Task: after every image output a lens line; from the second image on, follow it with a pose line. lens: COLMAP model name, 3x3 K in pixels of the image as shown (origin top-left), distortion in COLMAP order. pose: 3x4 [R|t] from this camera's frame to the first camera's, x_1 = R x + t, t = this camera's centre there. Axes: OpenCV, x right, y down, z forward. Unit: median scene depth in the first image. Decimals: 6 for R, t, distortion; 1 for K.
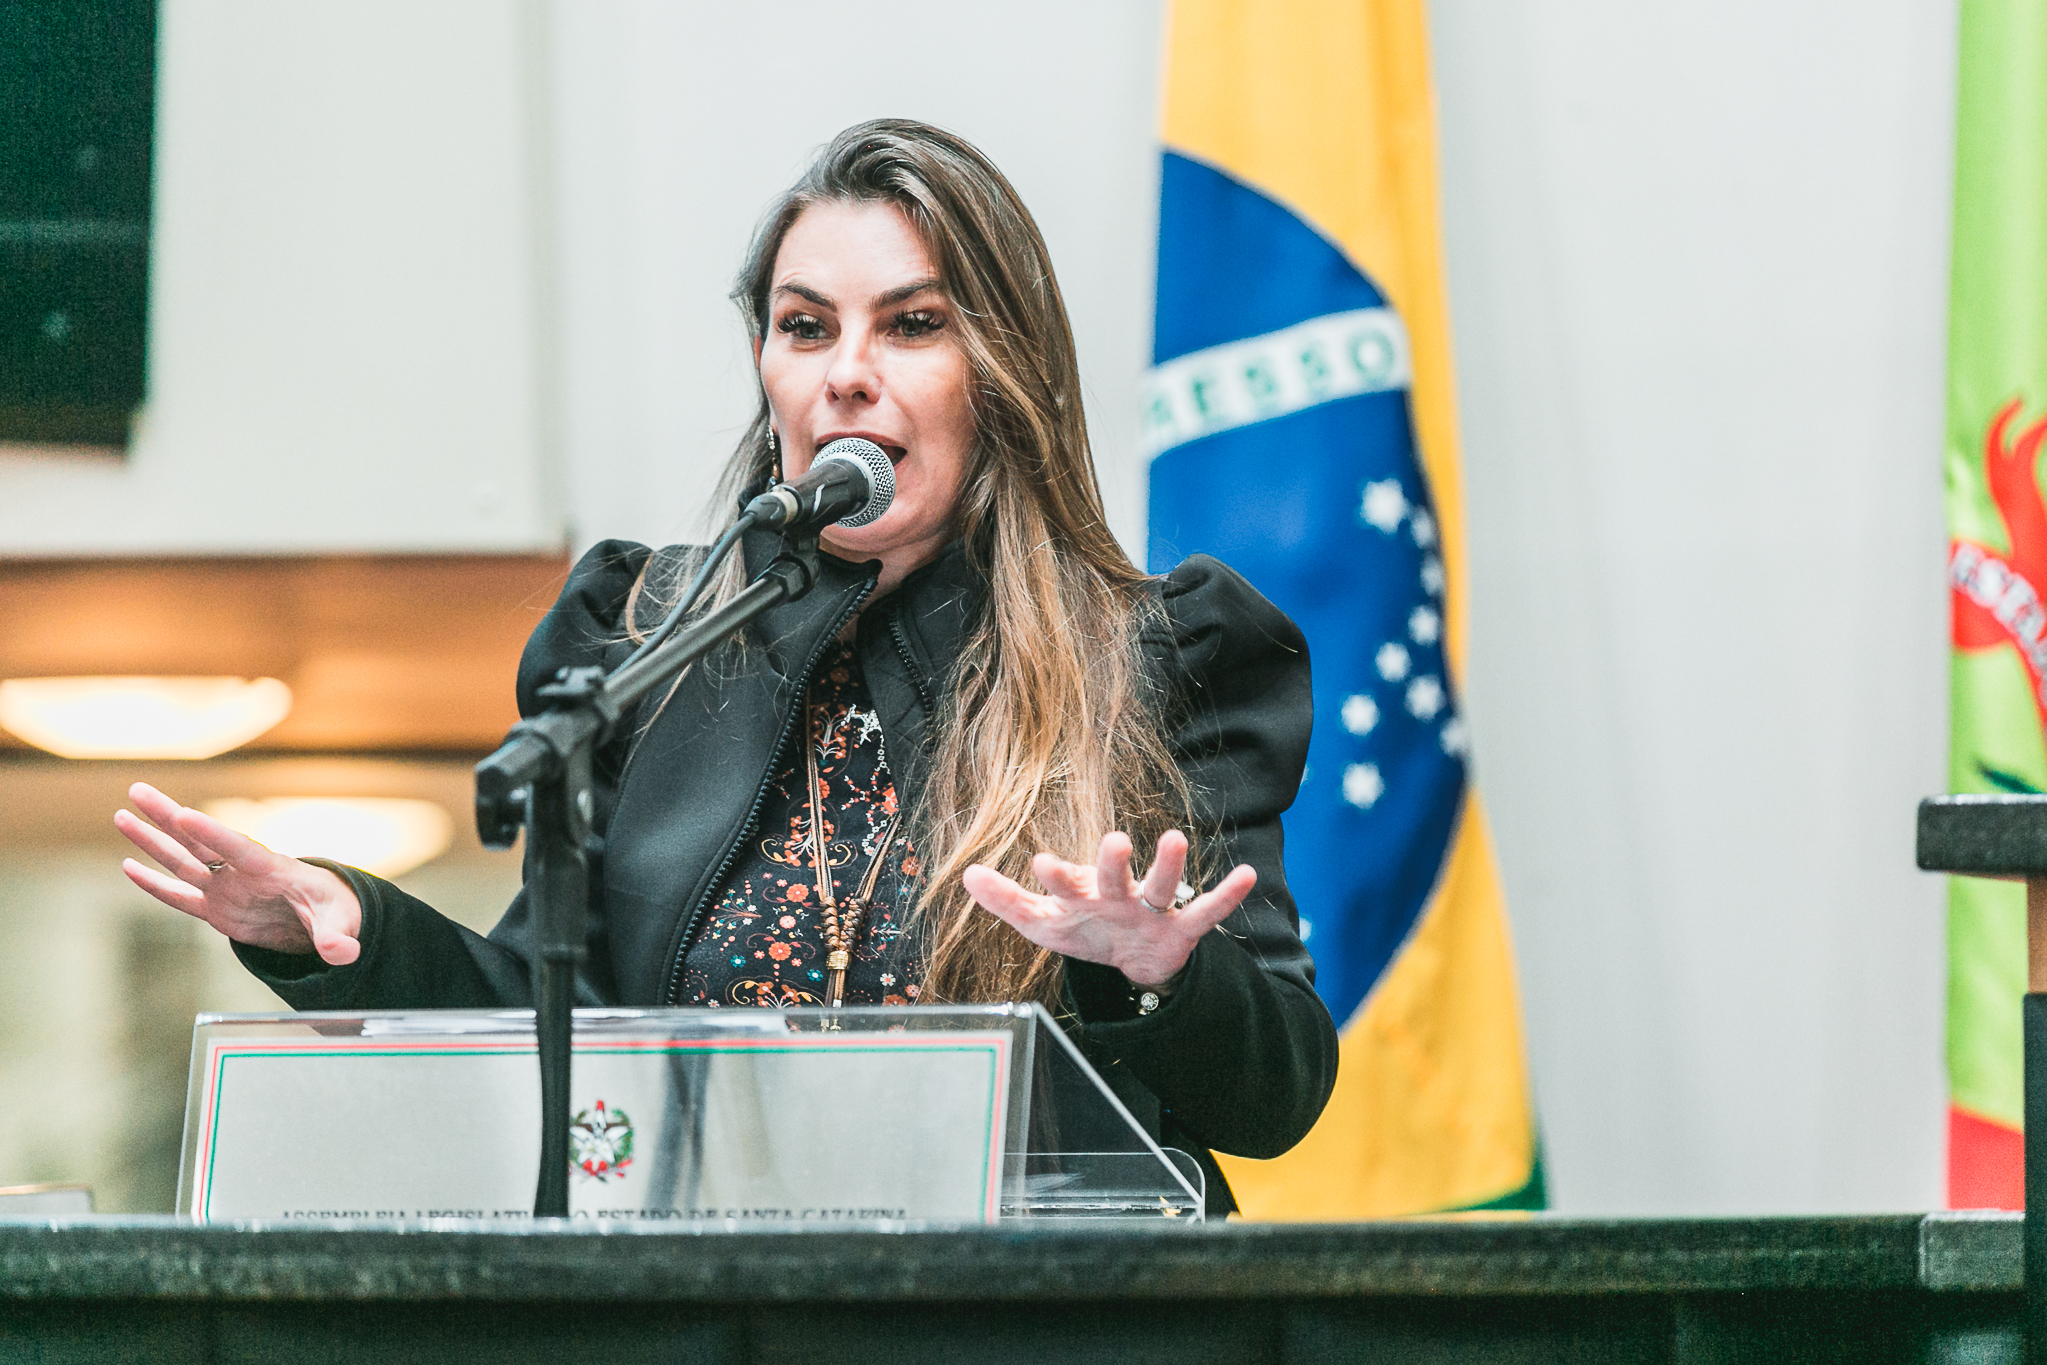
lens RADIAL K [[11912.0, 0, 1019.0], [0, 11912.0, 687.4], [0, 0, 1]] dist [0.227862, 0.000000]
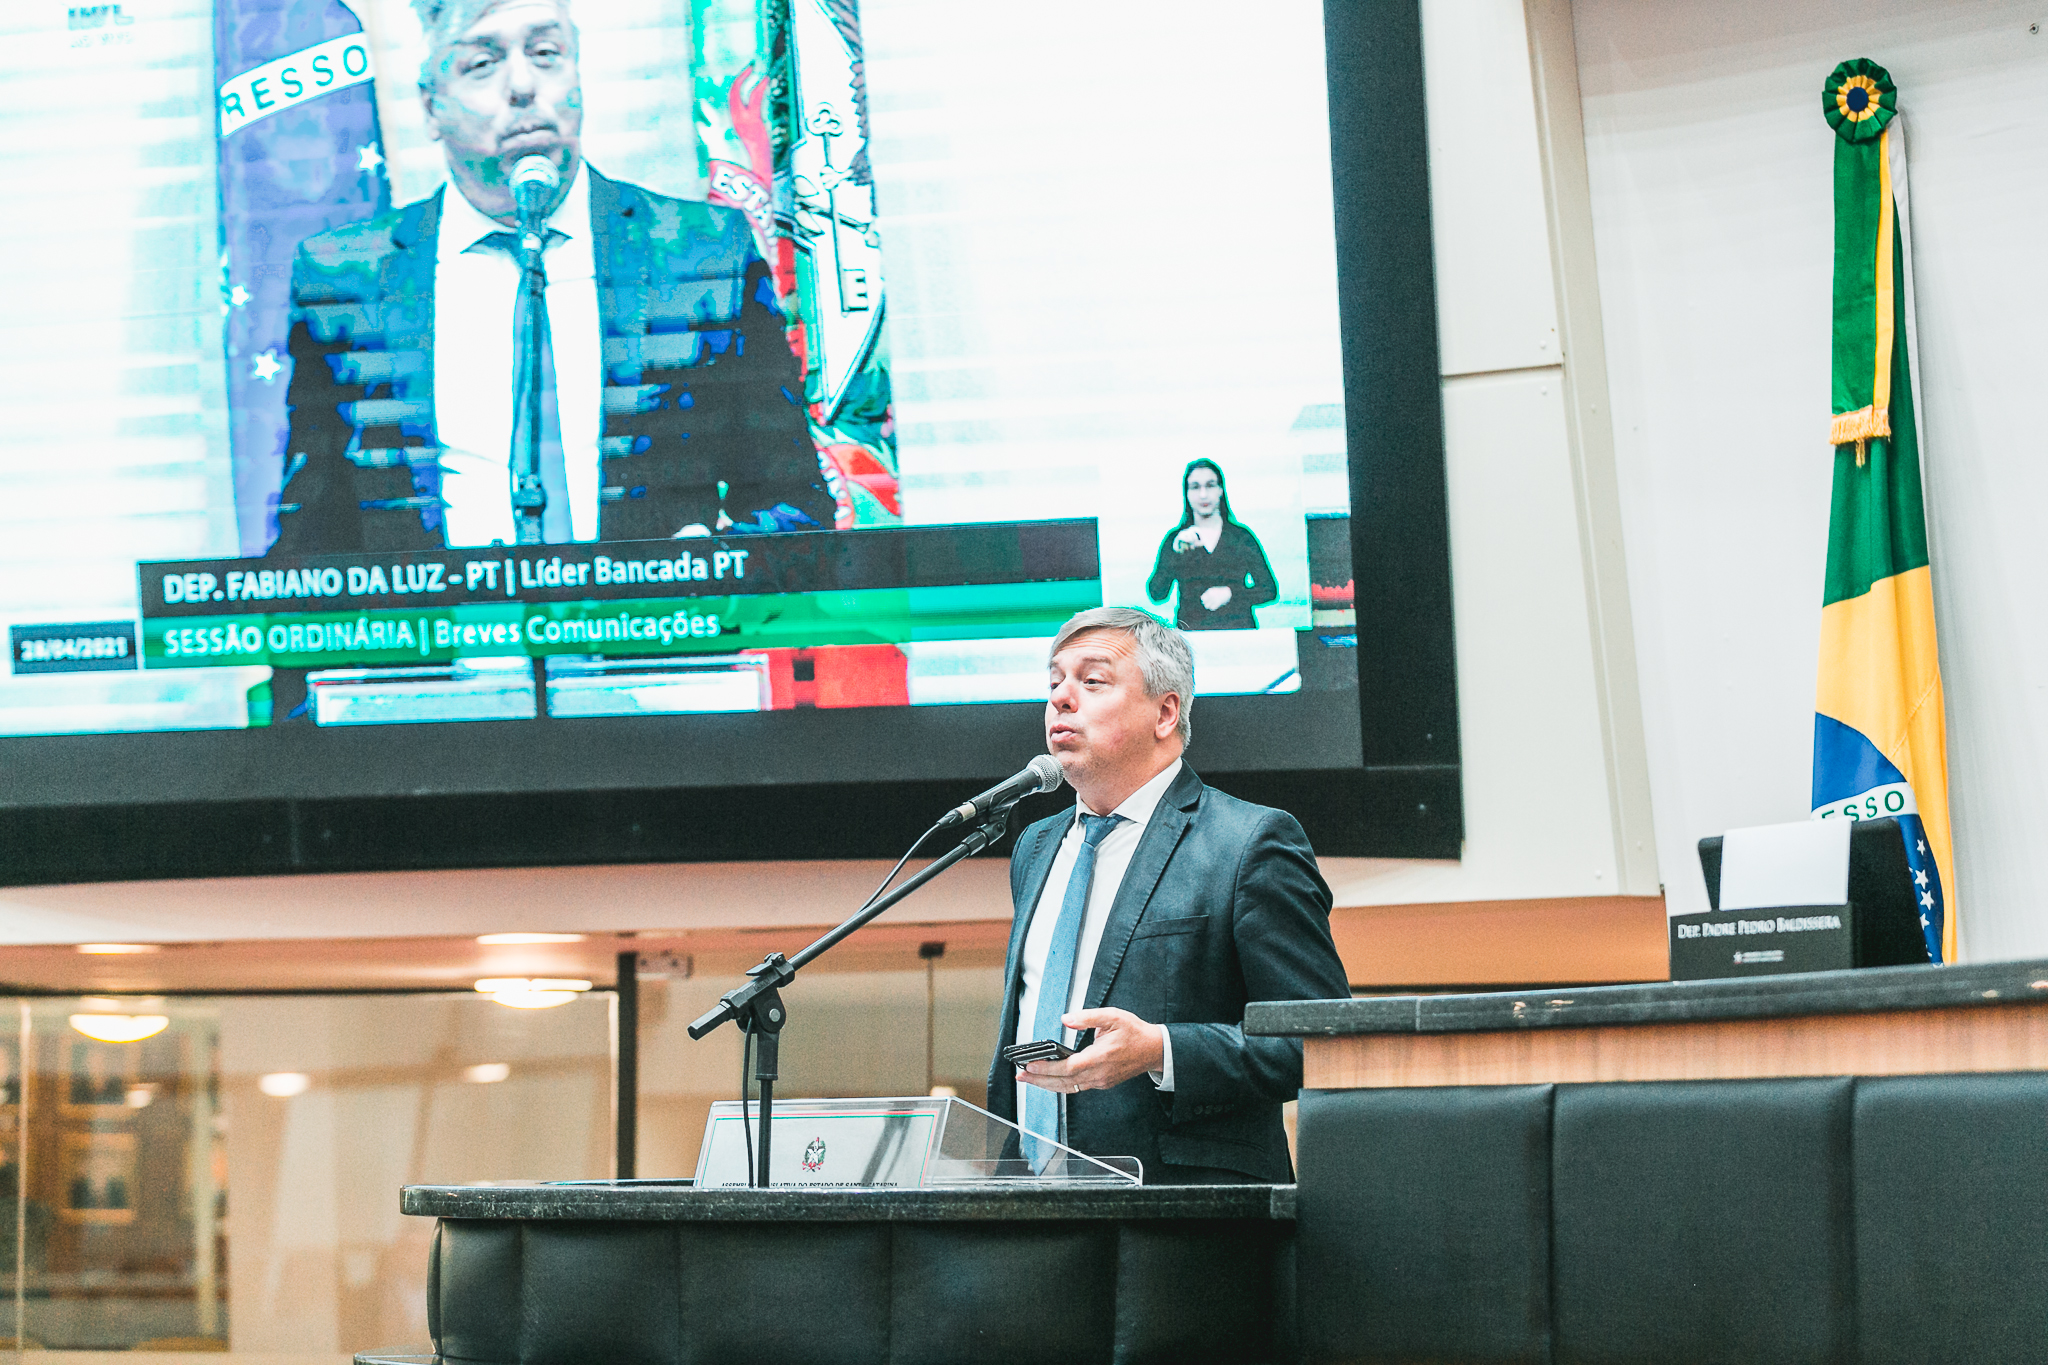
lens RADIAL K [[5126.6, 0, 1025.4], [0, 5126.6, 667.7], [0, 0, 1]] dist [0.073044, 0.000000]
pose [[0.855694, -0.049686, -0.515091, 0.539616], [0.020627, 0.997864, -0.061987, 0.005091], [0.517071, 0.042417, 0.854891, 0.132033]]
